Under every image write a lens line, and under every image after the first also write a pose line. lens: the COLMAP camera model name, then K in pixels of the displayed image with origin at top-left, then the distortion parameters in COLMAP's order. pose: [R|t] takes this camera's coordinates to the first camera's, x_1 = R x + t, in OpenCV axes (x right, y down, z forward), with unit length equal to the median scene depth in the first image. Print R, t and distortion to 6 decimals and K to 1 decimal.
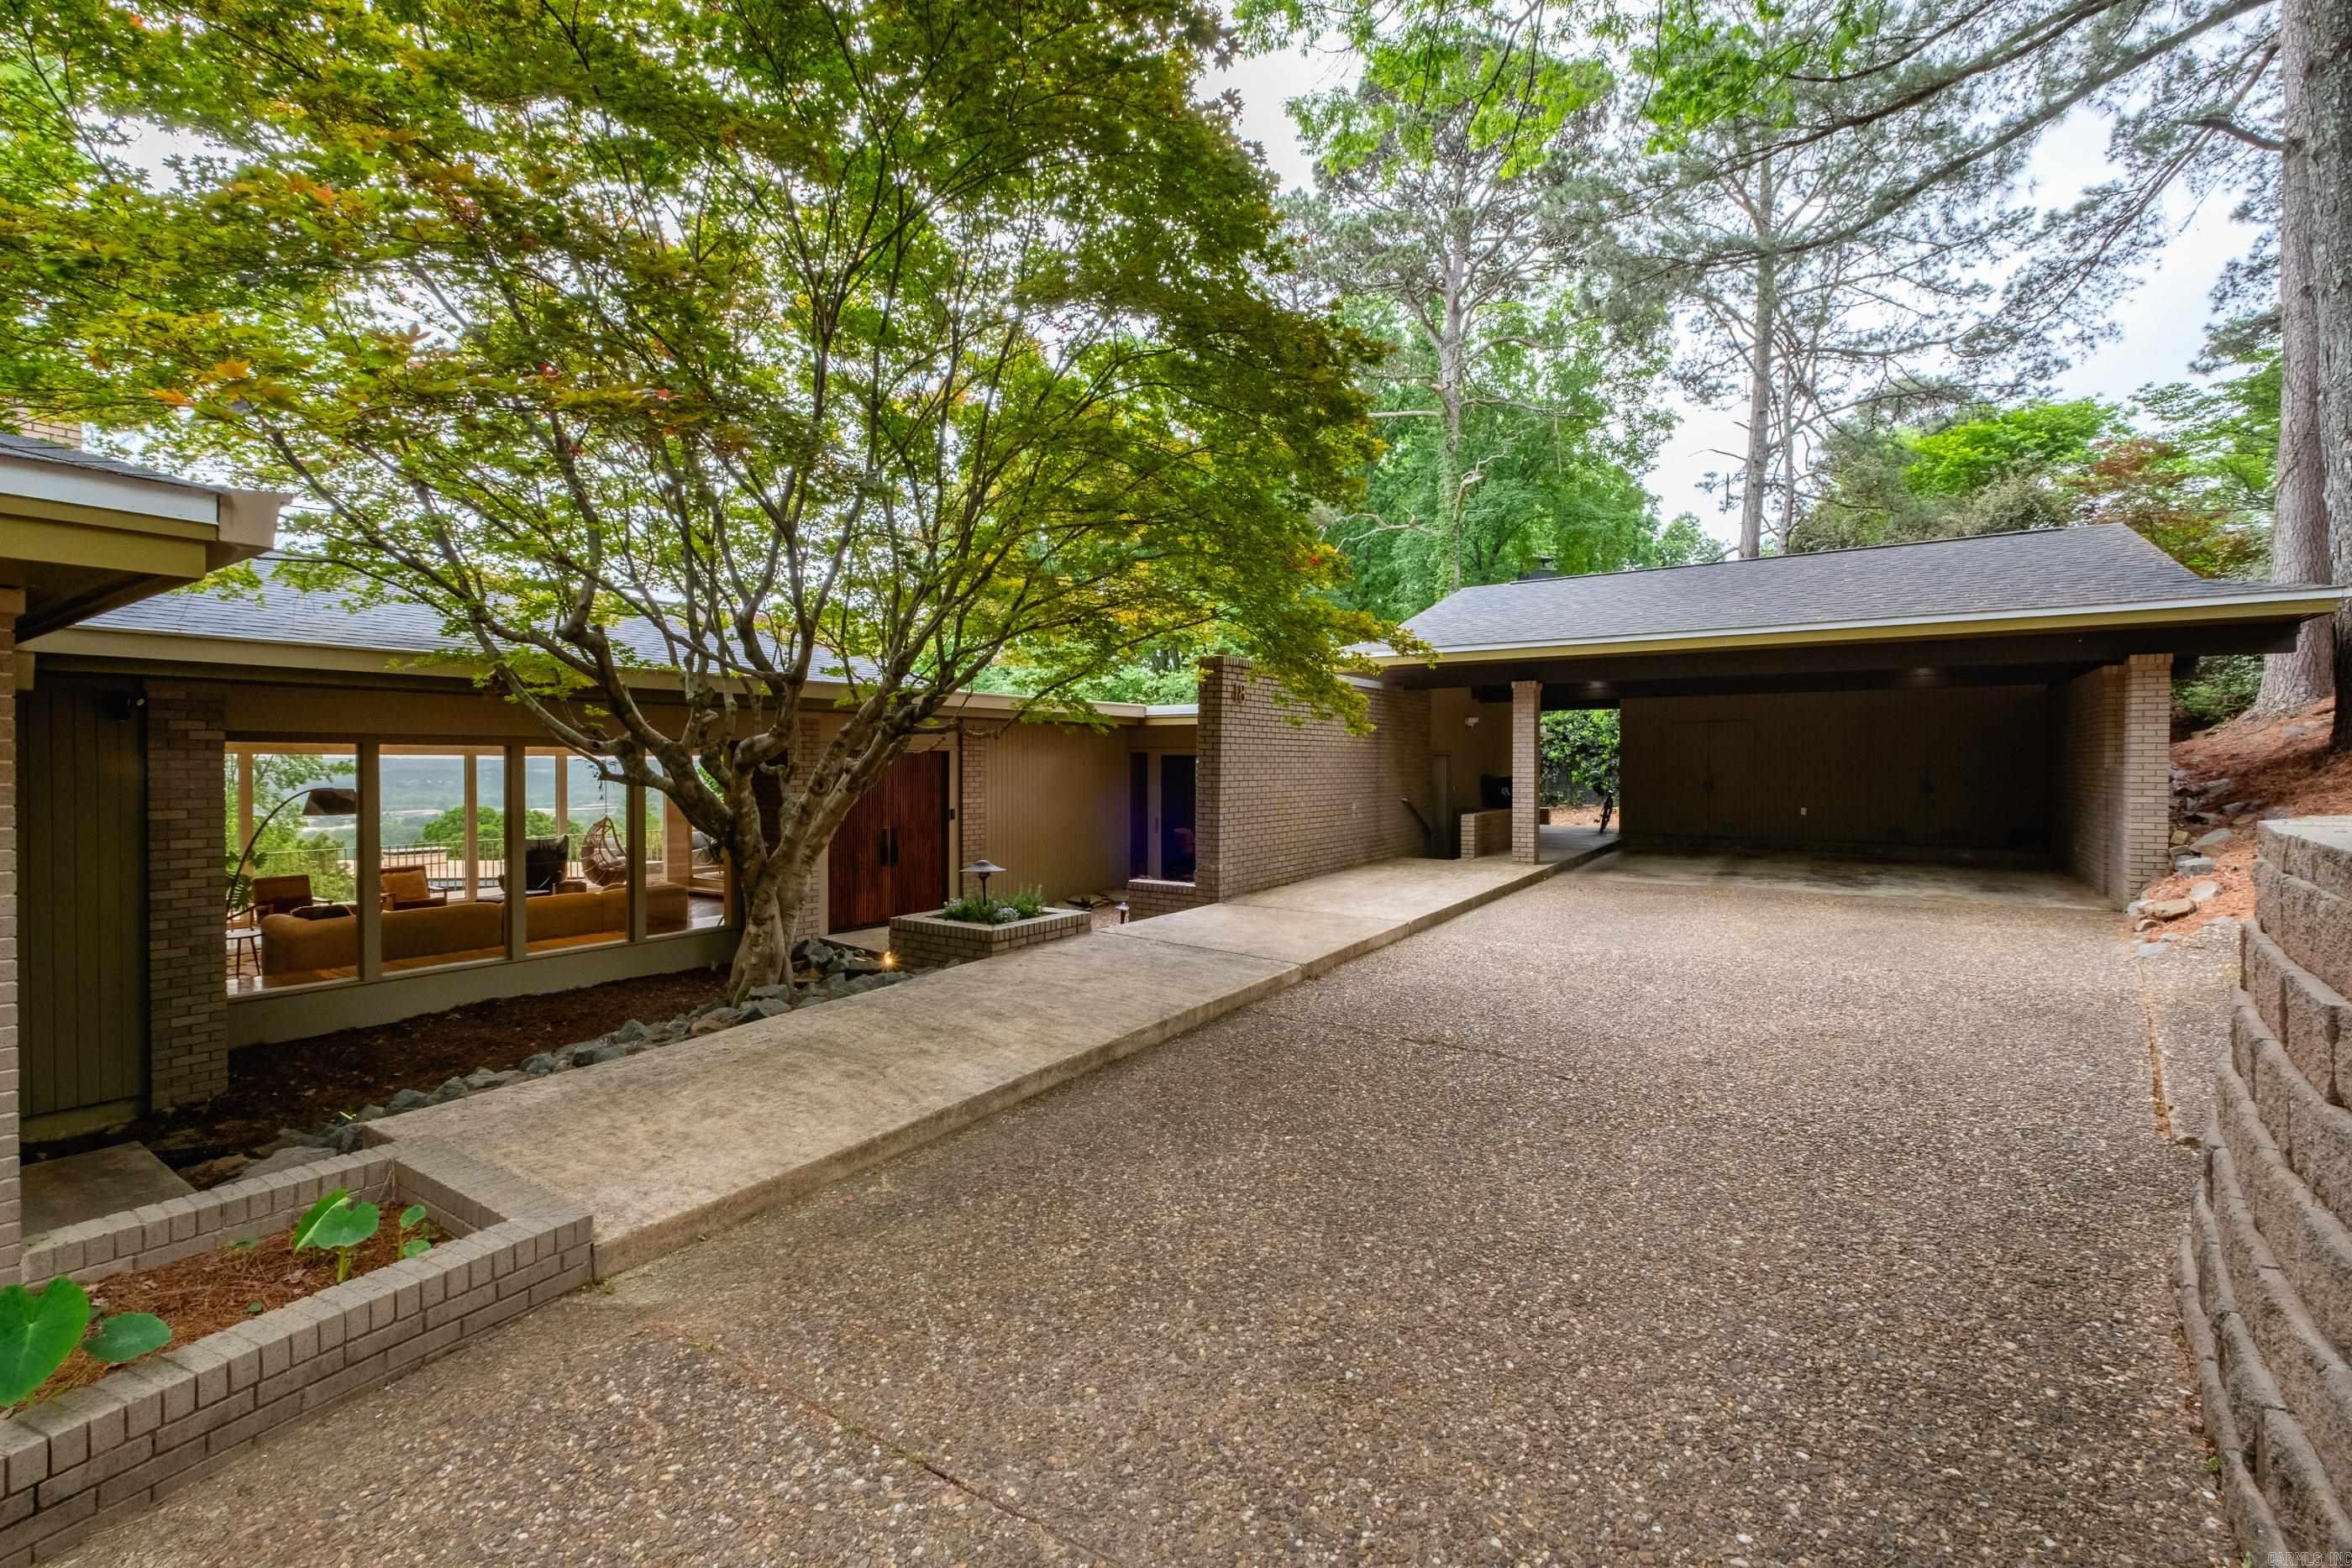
lens RADIAL K [[975.4, 0, 1180.9], [0, 975.4, 779.4], [0, 0, 1]] dist [-0.000737, -0.000056]
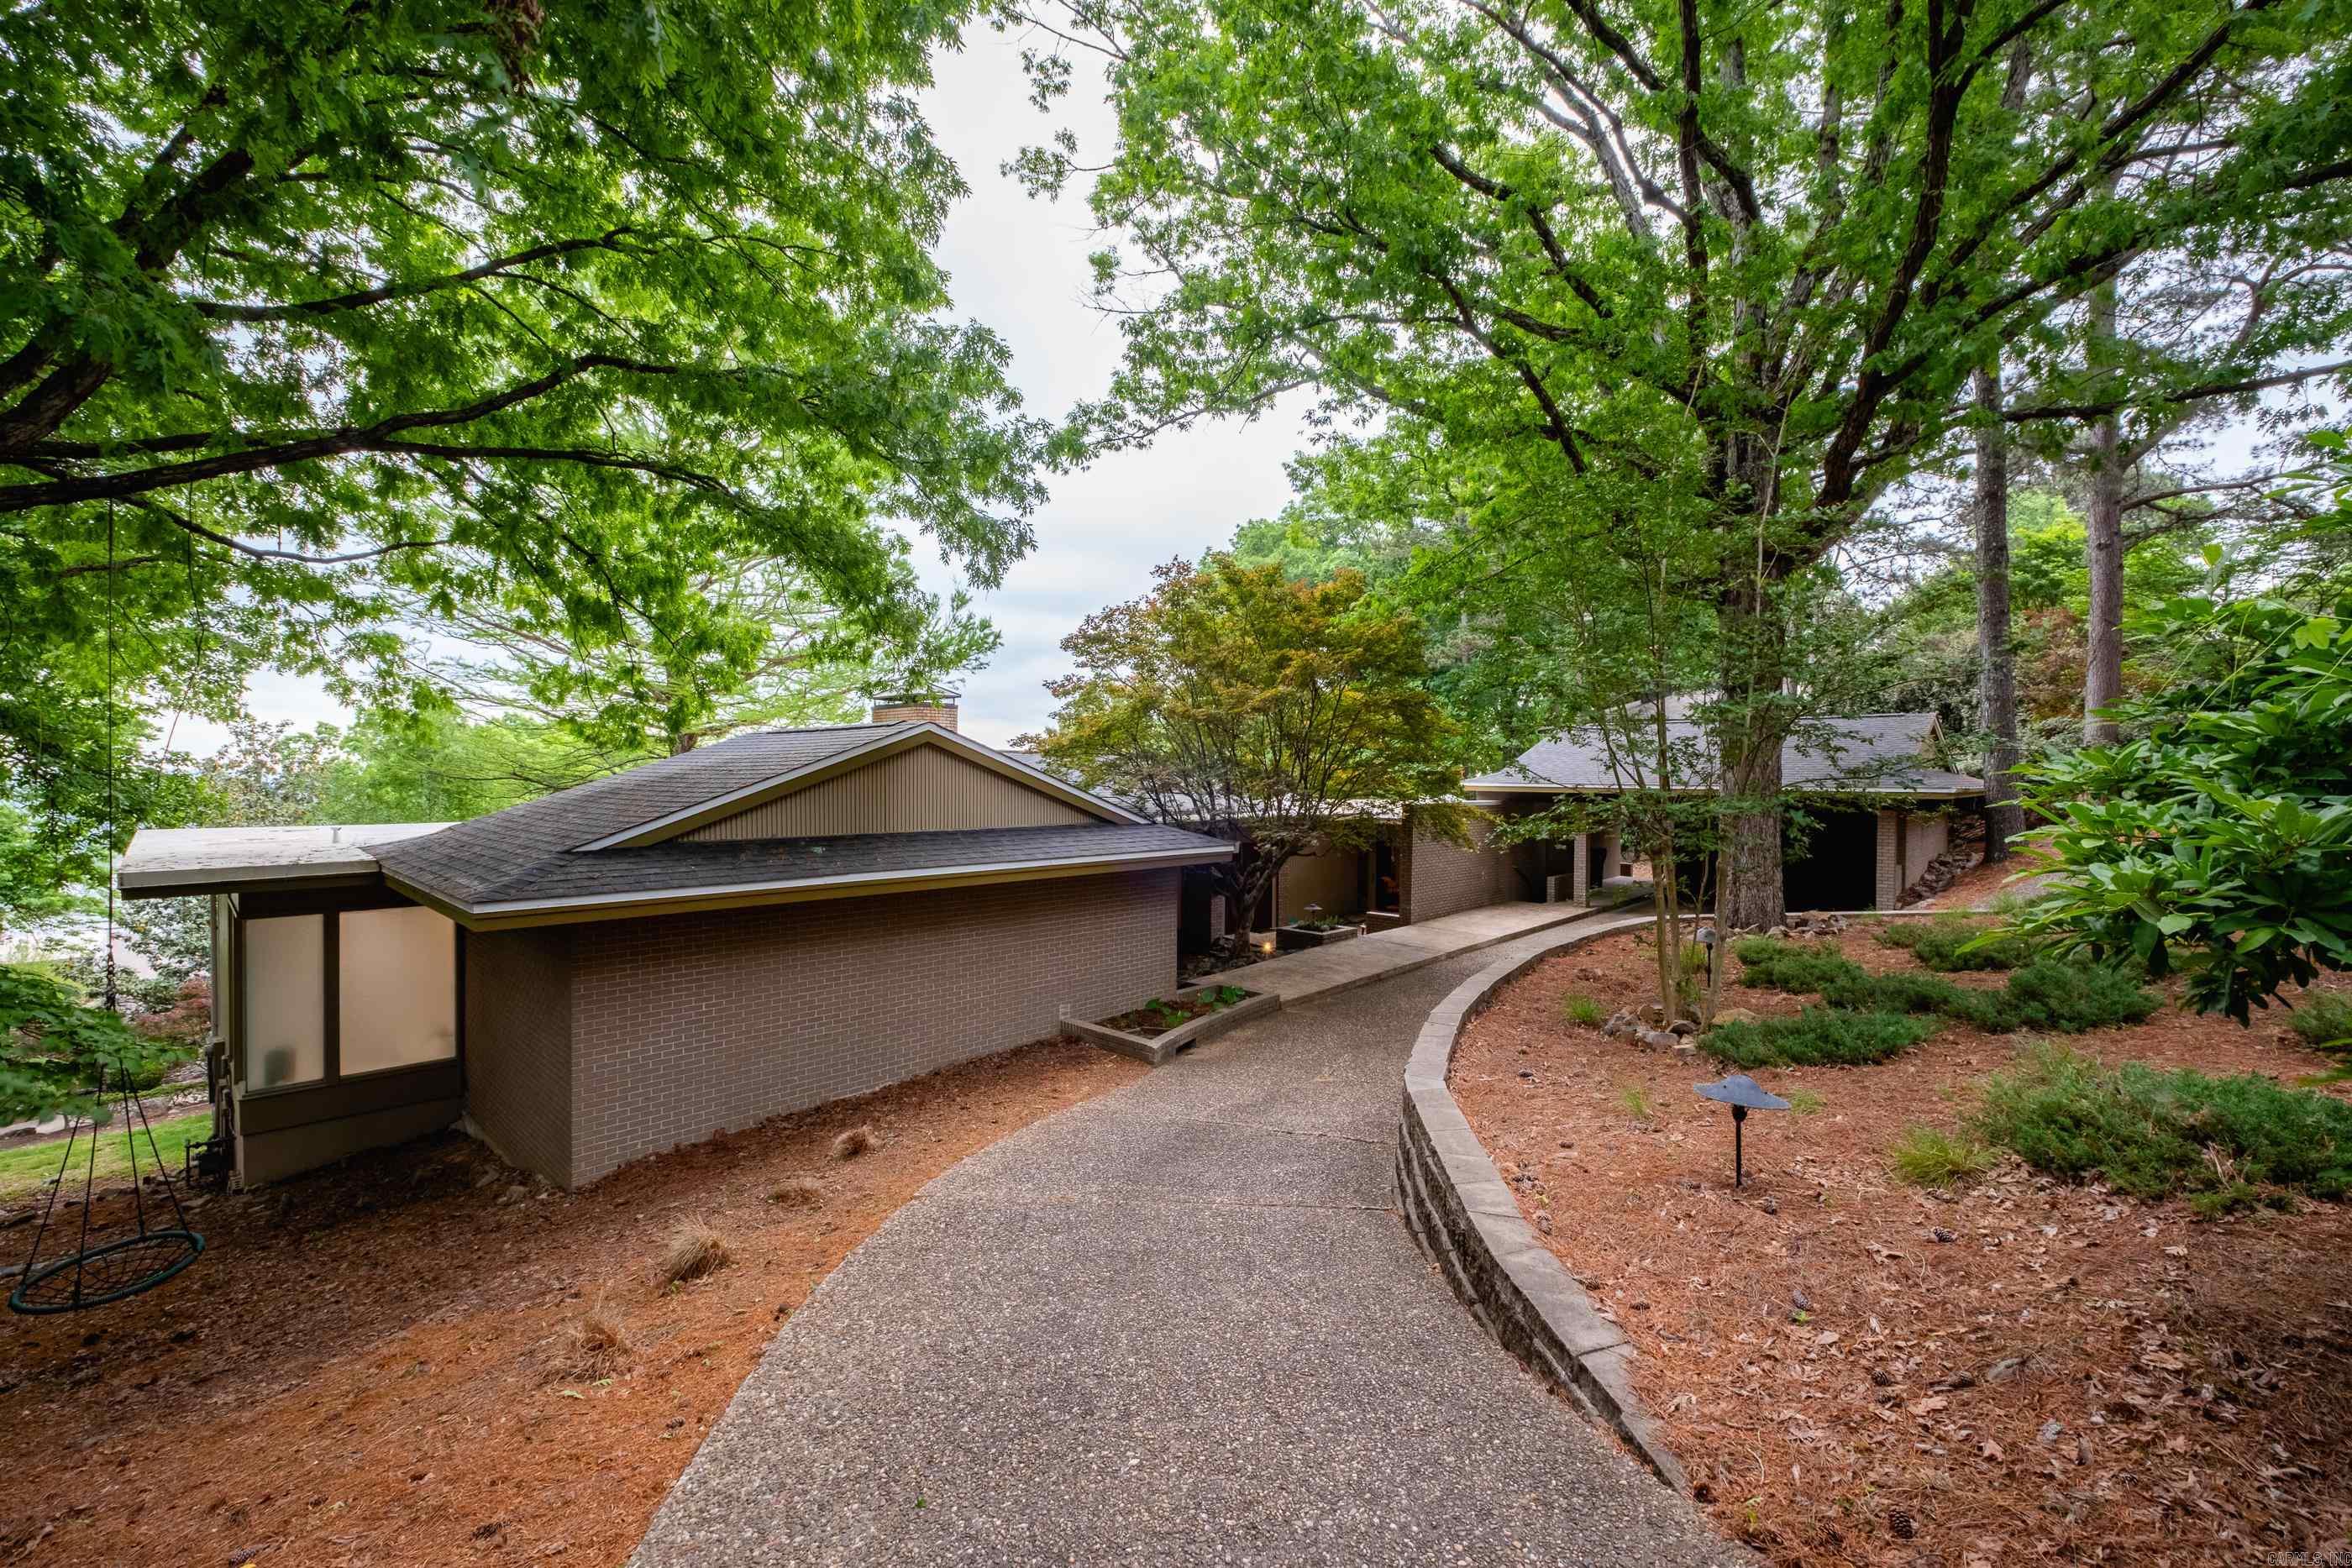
lens RADIAL K [[975.4, 0, 1169.6], [0, 975.4, 780.3], [0, 0, 1]] dist [-0.000737, -0.000056]
pose [[0.982915, 0.009474, -0.183815, -0.091710], [-0.008717, 0.999950, 0.004928, -0.200919], [0.183853, -0.003242, 0.982948, -1.231579]]
